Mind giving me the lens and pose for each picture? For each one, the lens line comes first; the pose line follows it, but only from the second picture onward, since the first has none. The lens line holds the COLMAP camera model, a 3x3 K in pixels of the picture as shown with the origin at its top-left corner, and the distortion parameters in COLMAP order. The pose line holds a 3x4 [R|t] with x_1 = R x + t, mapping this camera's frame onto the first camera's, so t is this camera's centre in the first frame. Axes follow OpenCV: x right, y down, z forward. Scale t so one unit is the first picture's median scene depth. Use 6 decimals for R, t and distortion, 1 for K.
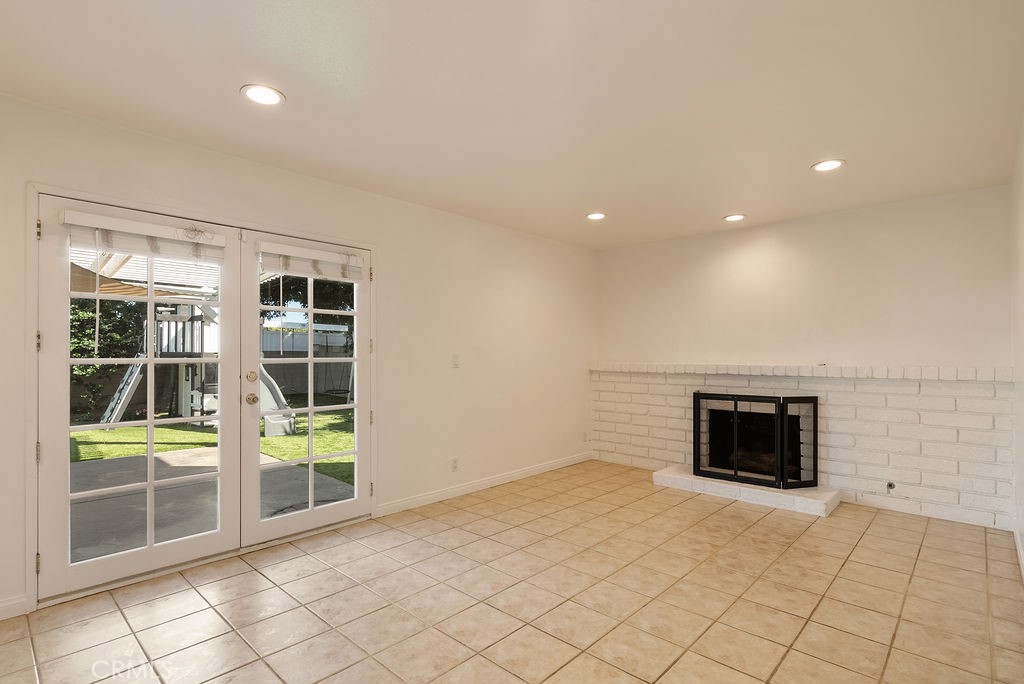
lens RADIAL K [[501.5, 0, 514.7], [0, 501.5, 355.3], [0, 0, 1]] dist [-0.000070, 0.000117]
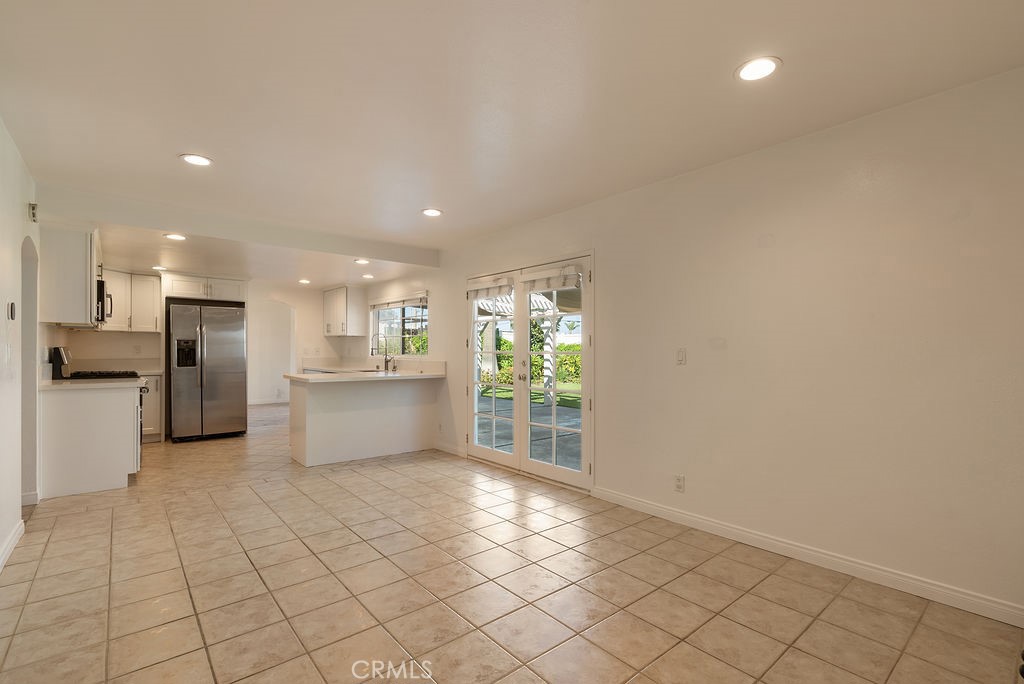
lens RADIAL K [[474.3, 0, 515.2], [0, 474.3, 347.9], [0, 0, 1]] dist [-0.002628, 0.000232]
pose [[-0.123979, -0.003947, -0.992277, 0.689121], [-0.001018, 0.999992, -0.003851, 0.001520], [0.992284, 0.000533, -0.123982, 0.847401]]
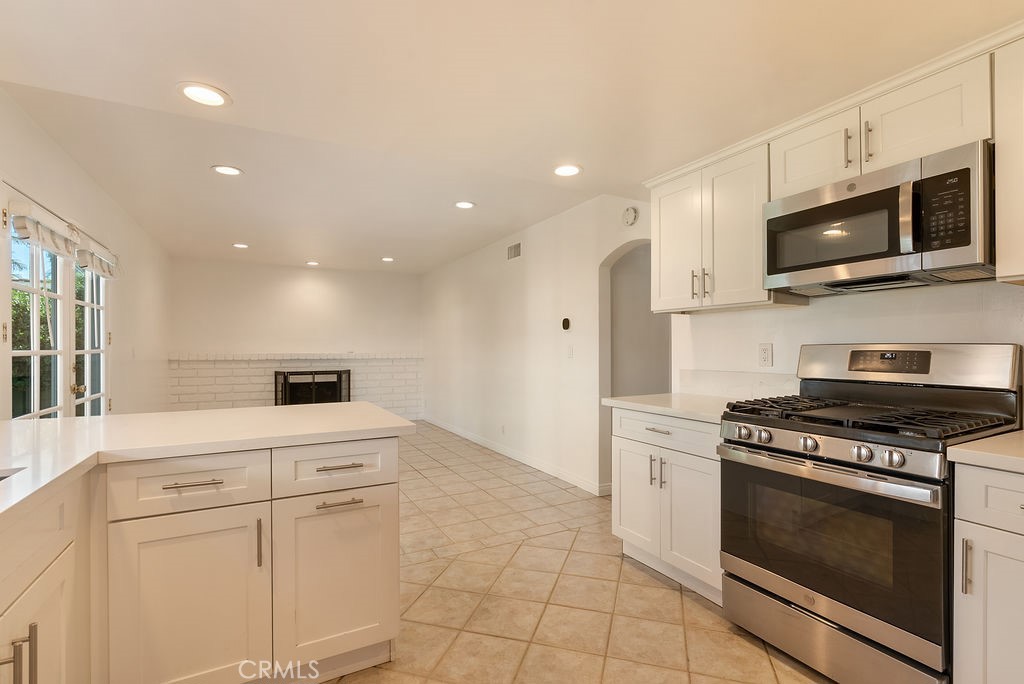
lens RADIAL K [[474.3, 0, 515.2], [0, 474.3, 347.9], [0, 0, 1]] dist [-0.002628, 0.000232]
pose [[0.319529, -0.000110, 0.947577, -0.844594], [-0.001382, 0.999999, 0.000582, 0.000676], [-0.947576, -0.001495, 0.319528, -0.127716]]
